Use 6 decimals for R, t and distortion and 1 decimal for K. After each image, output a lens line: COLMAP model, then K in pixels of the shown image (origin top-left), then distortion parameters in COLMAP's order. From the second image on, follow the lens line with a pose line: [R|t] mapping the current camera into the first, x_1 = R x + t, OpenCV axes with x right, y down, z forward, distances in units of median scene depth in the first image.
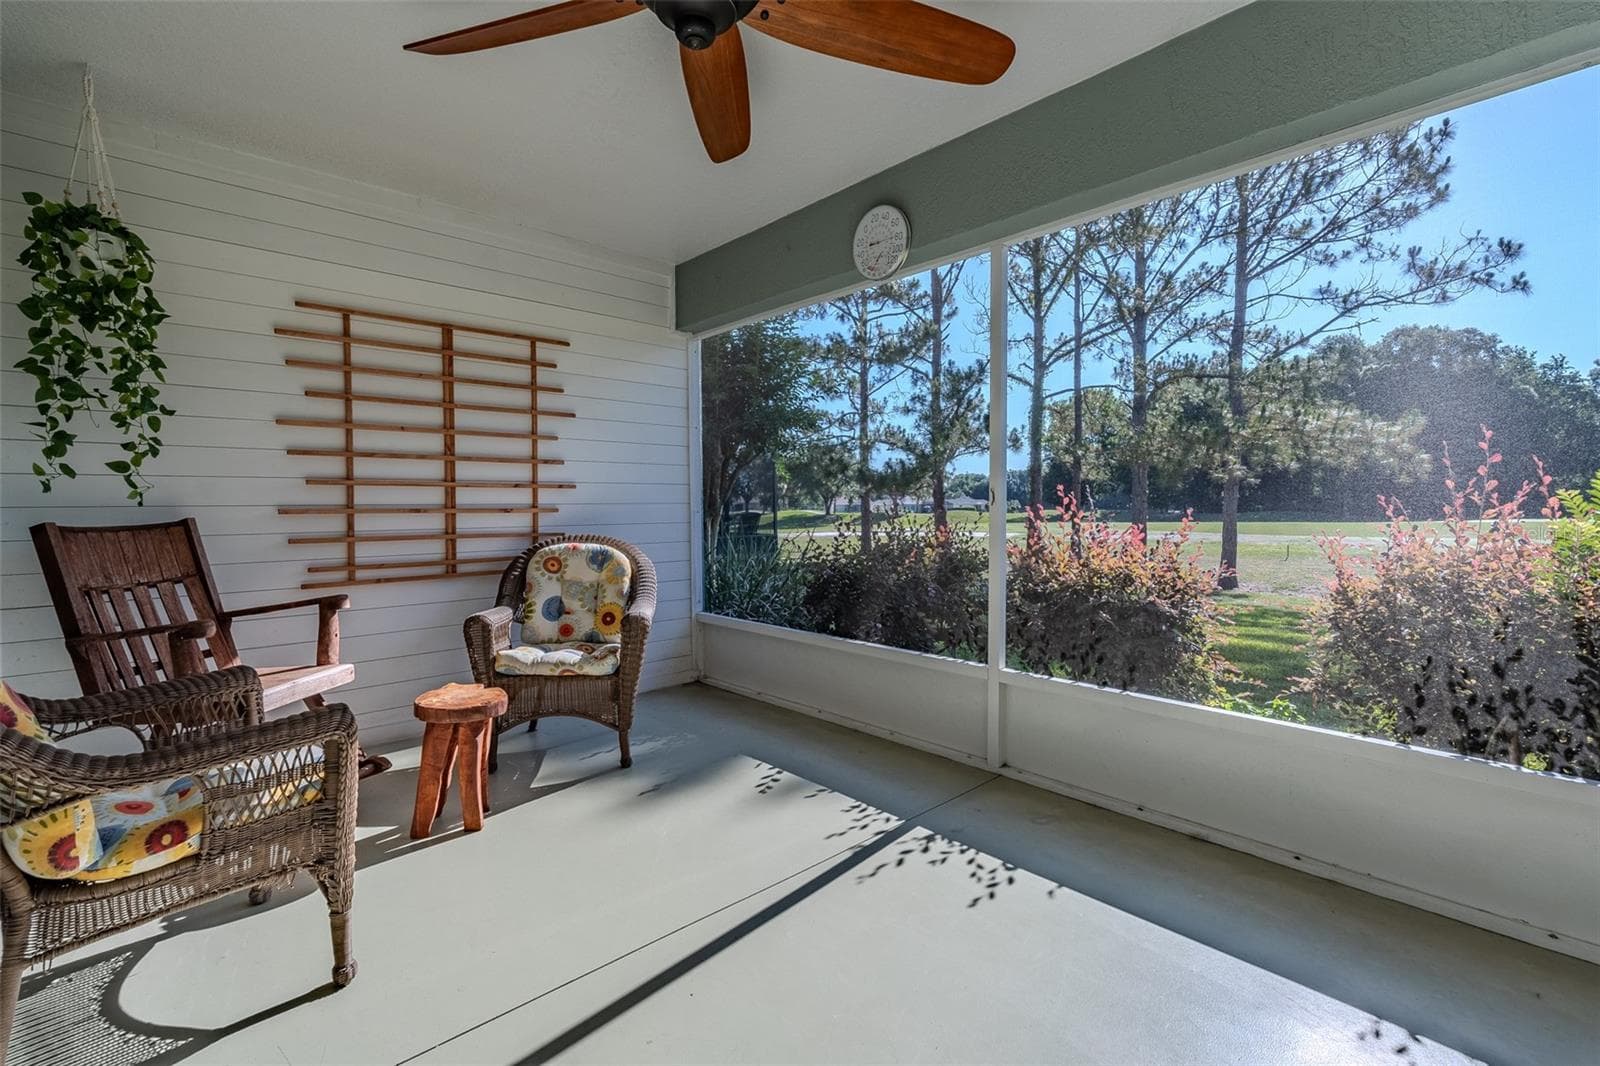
lens RADIAL K [[704.7, 0, 802.4], [0, 704.7, 526.4], [0, 0, 1]] dist [-0.001782, -0.000982]
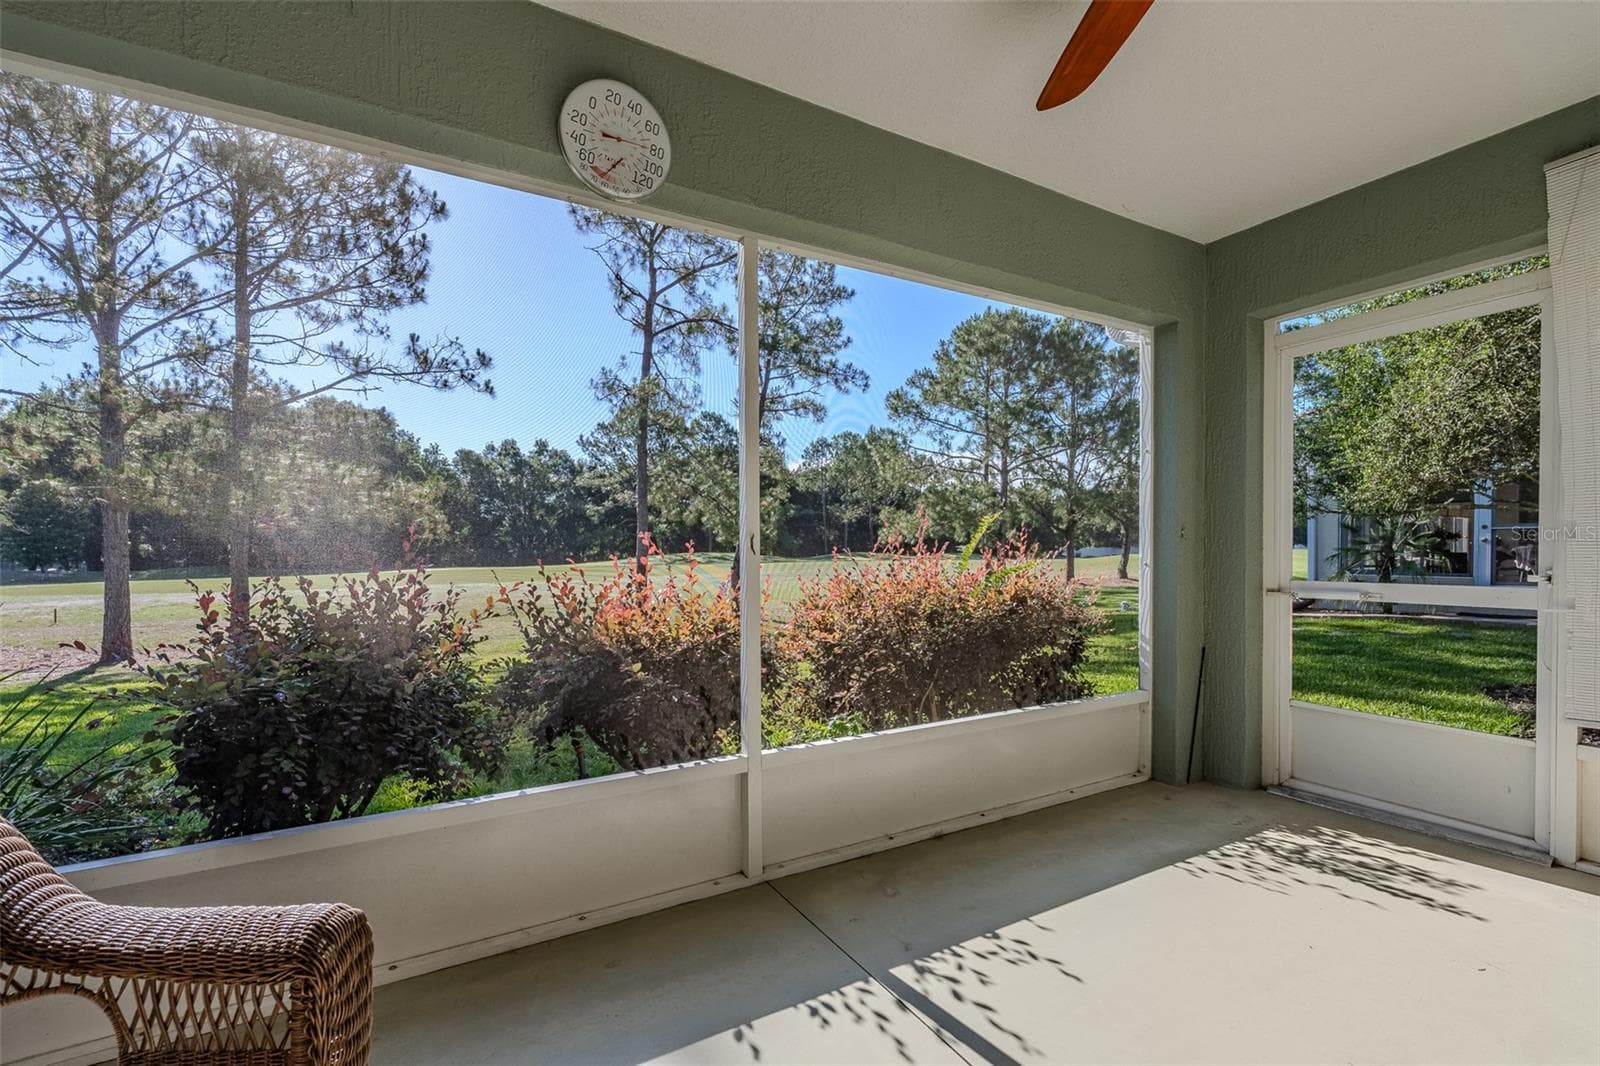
lens RADIAL K [[691.3, 0, 801.7], [0, 691.3, 565.9], [0, 0, 1]] dist [-0.003382, -0.000280]
pose [[0.234197, -0.017820, 0.972026, -0.407912], [0.038130, 0.999231, 0.009132, -0.019591], [-0.971441, 0.034925, 0.234696, 0.626615]]
